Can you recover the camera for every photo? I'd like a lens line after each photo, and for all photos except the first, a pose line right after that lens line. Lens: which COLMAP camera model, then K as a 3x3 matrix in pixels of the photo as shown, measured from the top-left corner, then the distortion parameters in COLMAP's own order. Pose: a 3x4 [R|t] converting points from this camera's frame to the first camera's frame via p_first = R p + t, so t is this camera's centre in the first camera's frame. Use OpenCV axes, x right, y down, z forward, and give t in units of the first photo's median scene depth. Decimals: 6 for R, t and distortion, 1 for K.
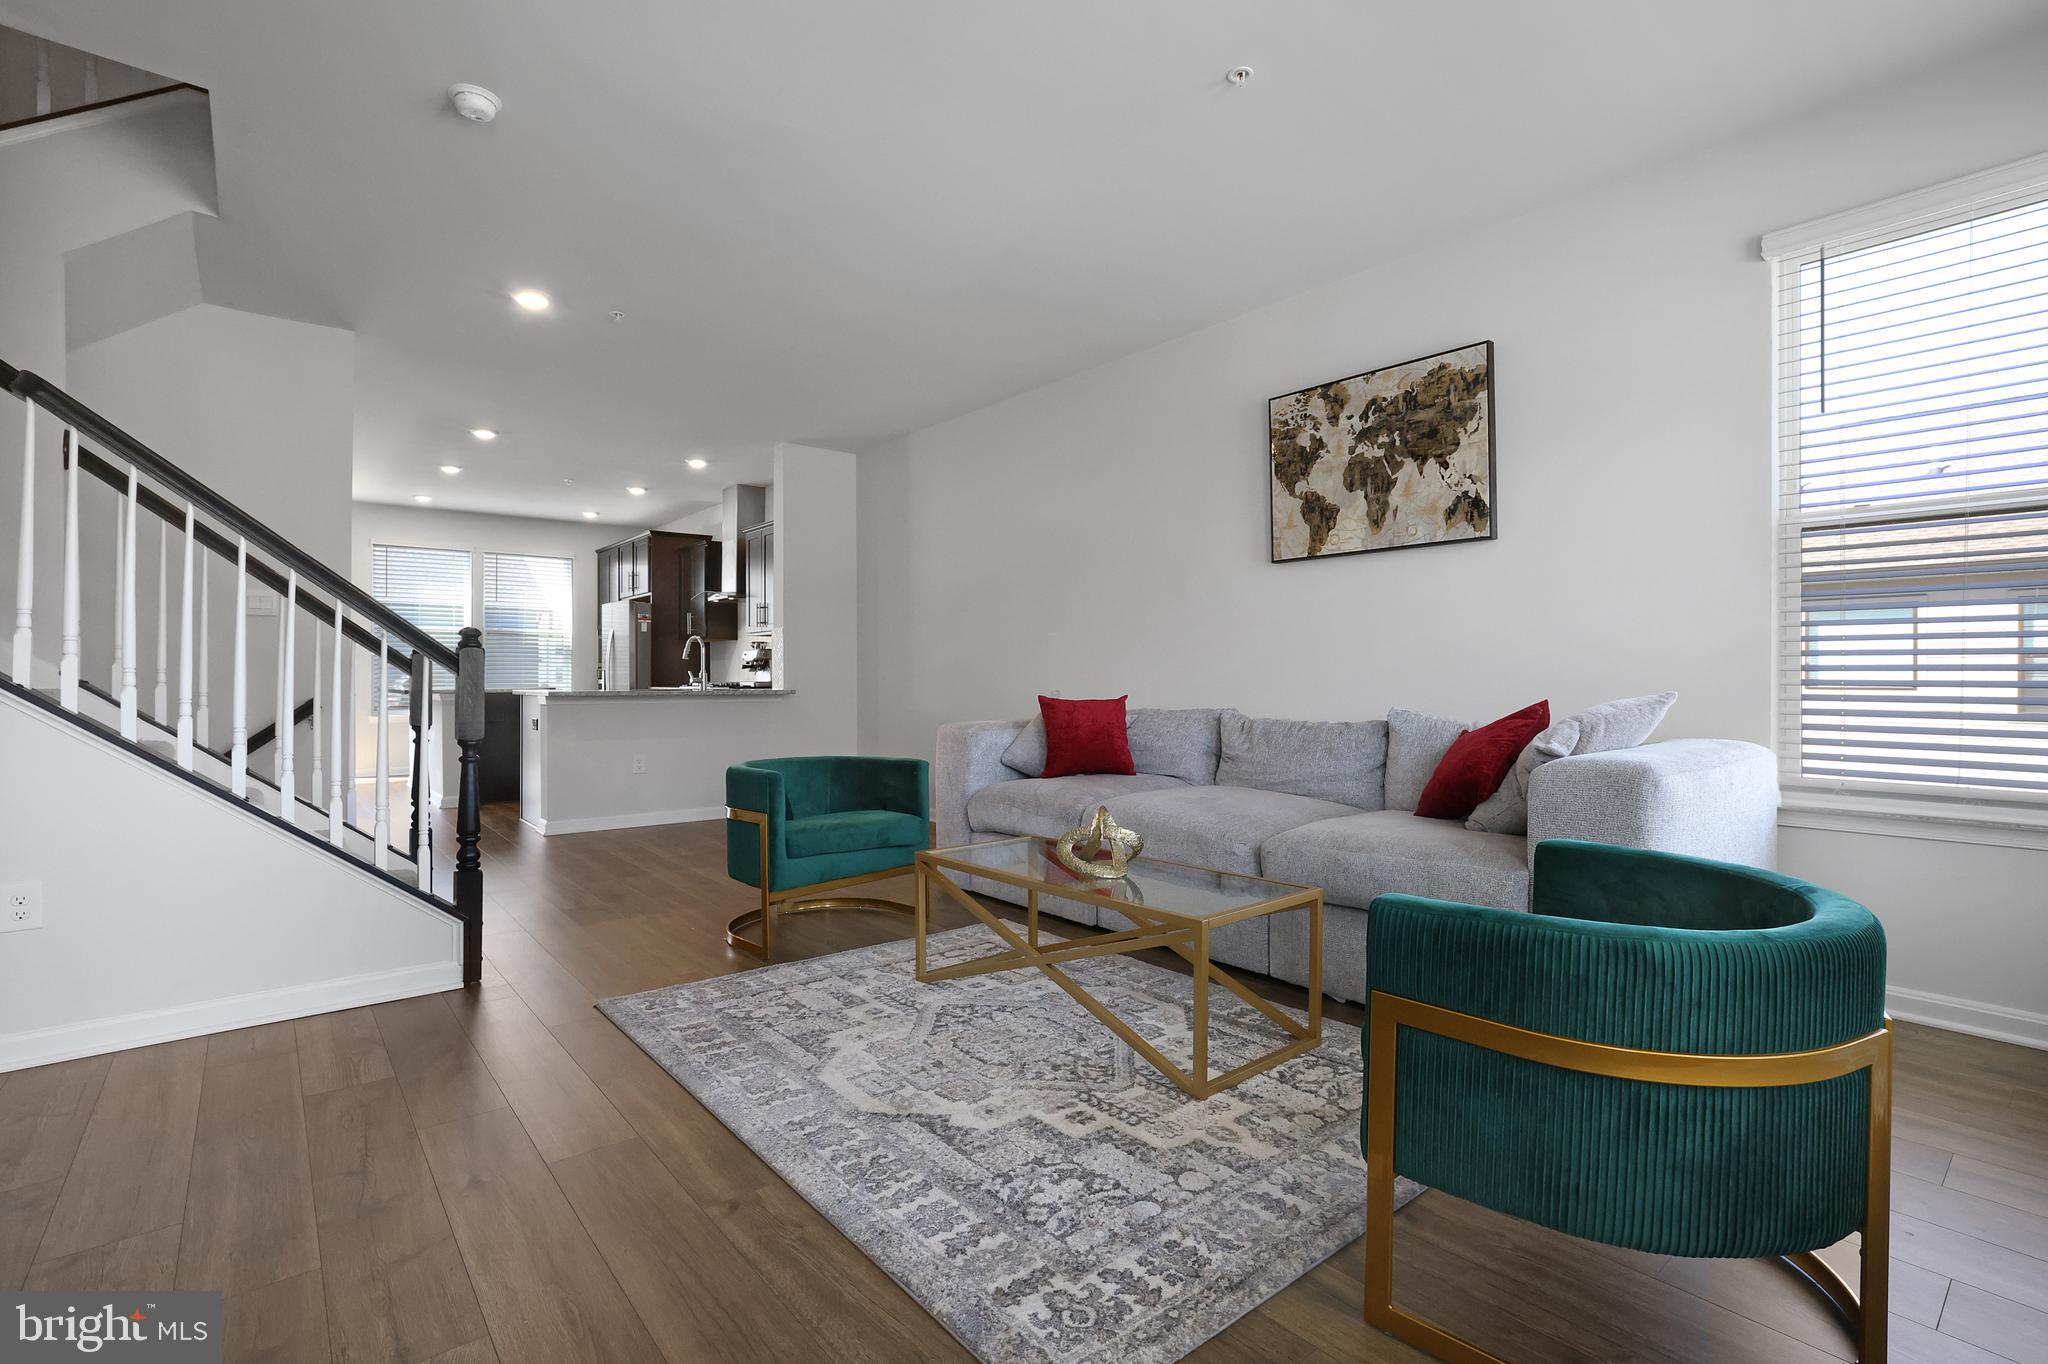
lens RADIAL K [[946.3, 0, 1022.1], [0, 946.3, 687.3], [0, 0, 1]] dist [-0.049497, 0.022090]
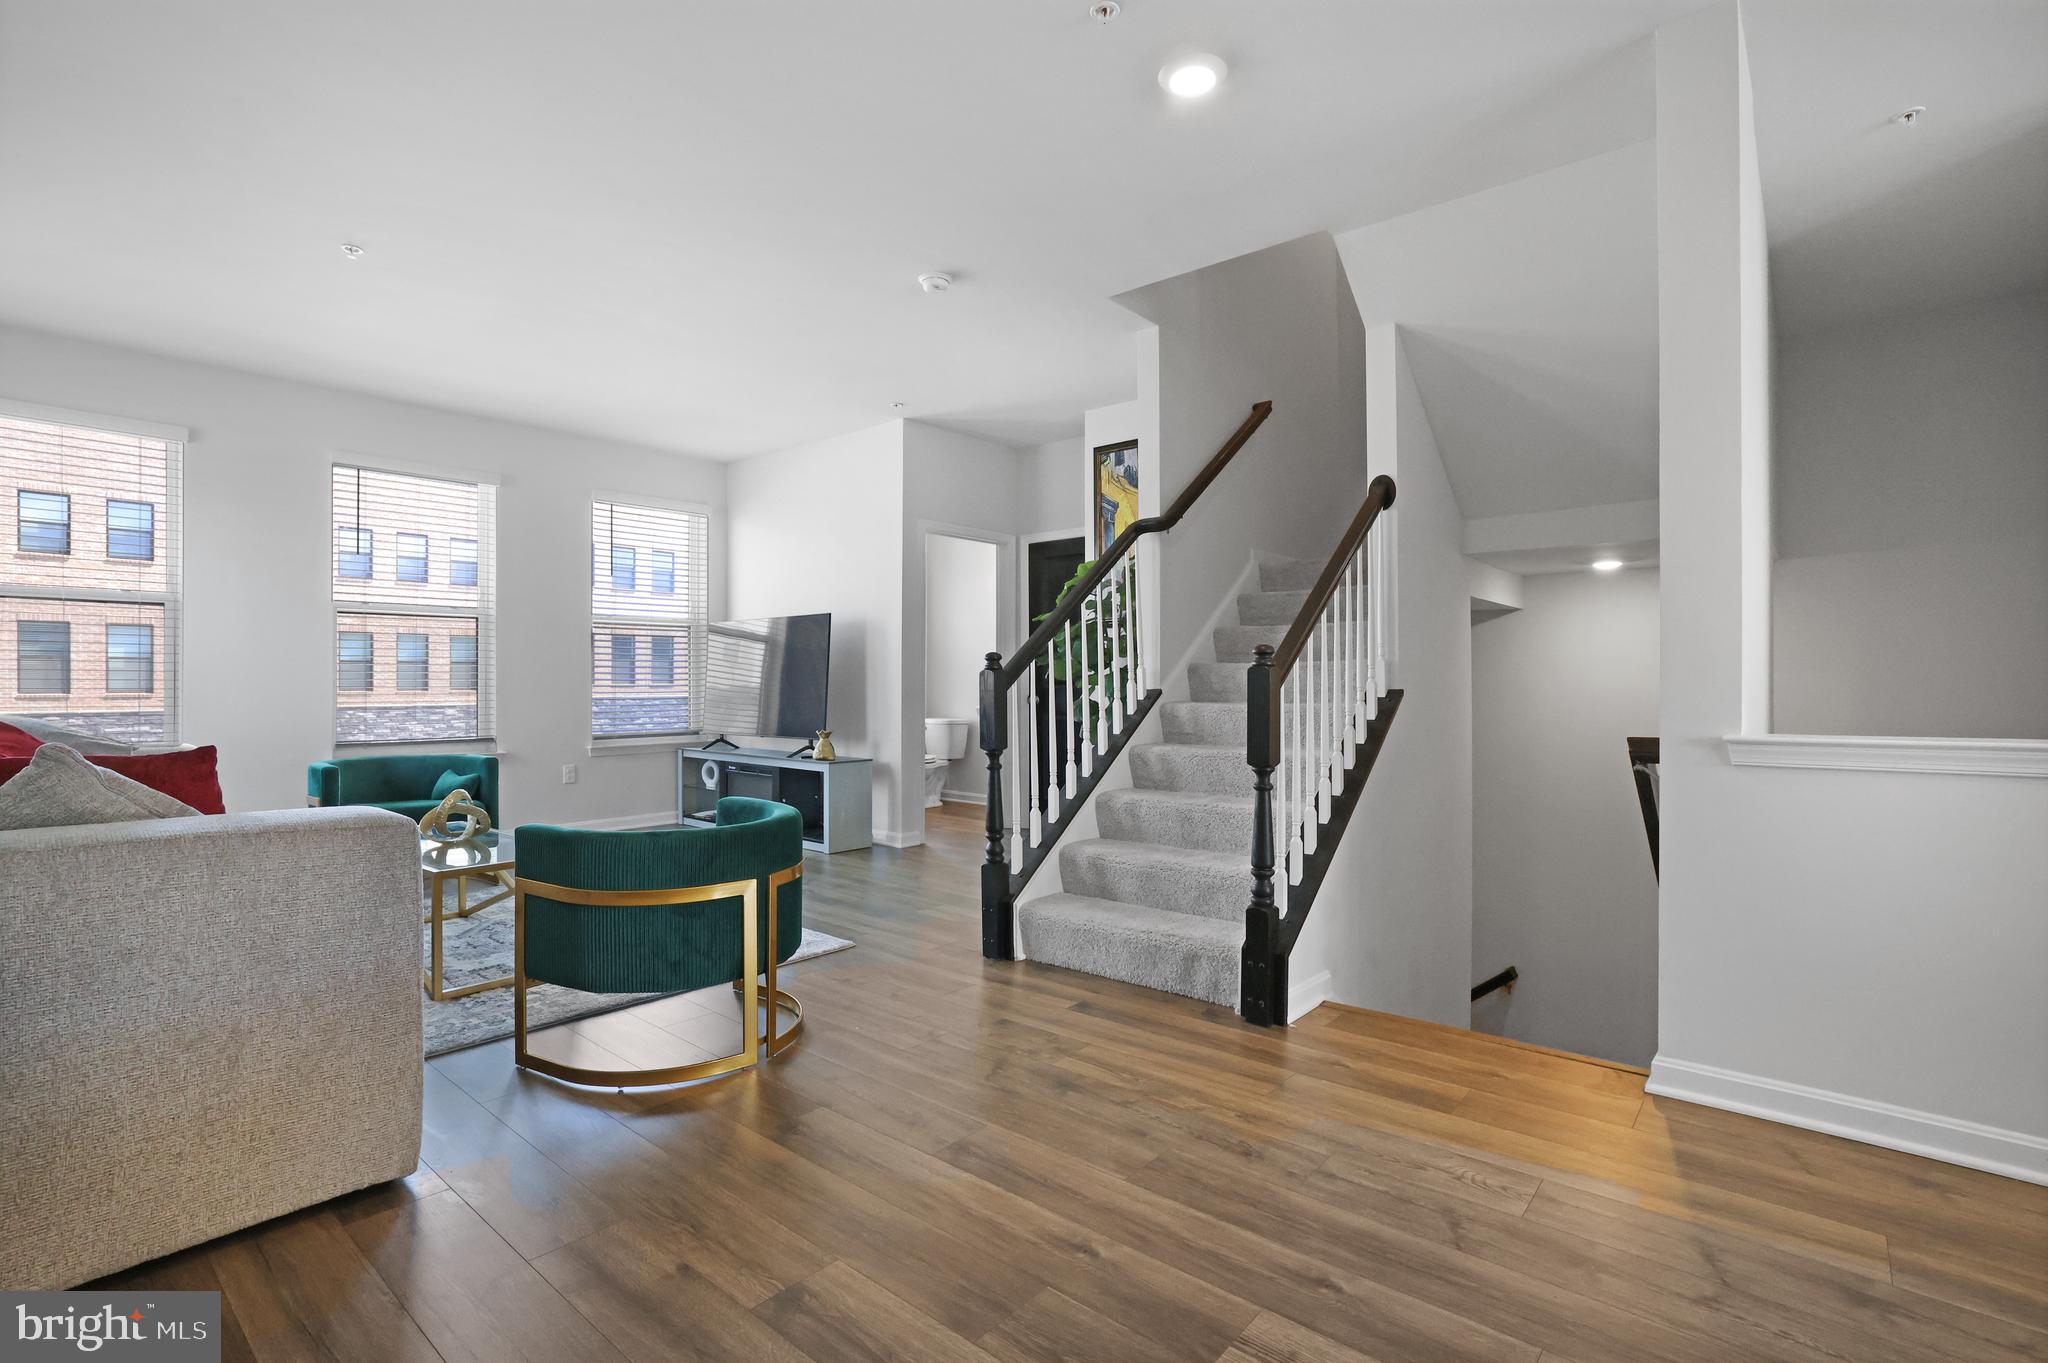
lens RADIAL K [[942.6, 0, 1025.6], [0, 942.6, 676.3], [0, 0, 1]] dist [-0.047503, 0.022407]
pose [[-0.985124, 0.000059, -0.171844, -0.350116], [-0.000714, 0.999990, 0.004440, -0.032331], [0.171842, 0.004497, -0.985114, 1.731035]]
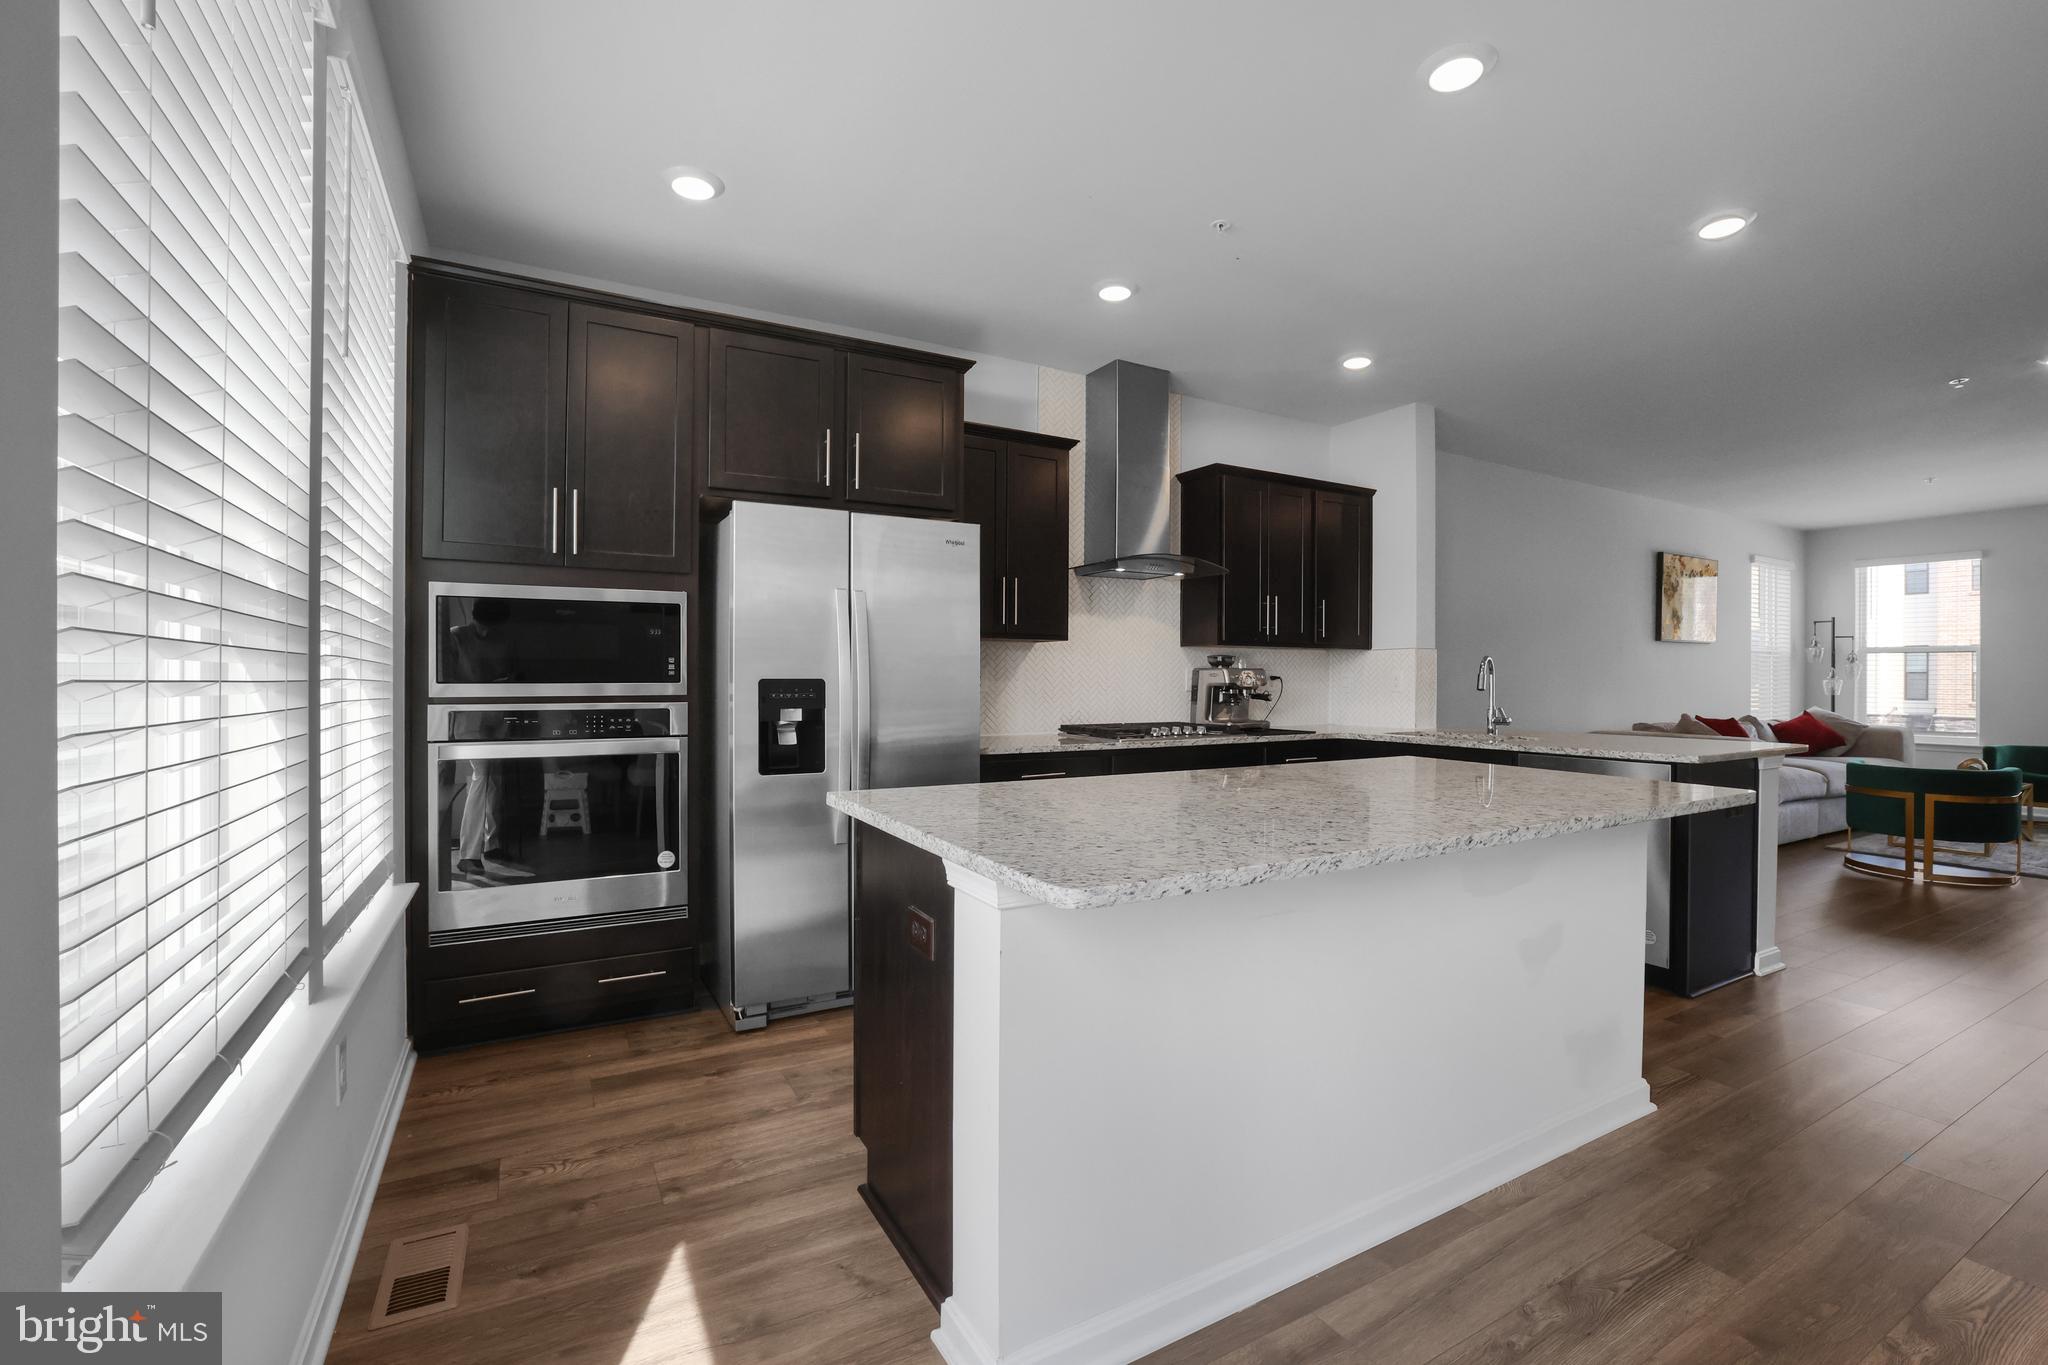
lens RADIAL K [[886.7, 0, 1027.5], [0, 886.7, 682.1], [0, 0, 1]] dist [-0.050331, 0.018387]
pose [[0.174619, -0.003484, 0.984630, -1.836986], [0.006324, 0.999977, 0.002417, -0.070484], [-0.984616, 0.005804, 0.174637, 2.175359]]
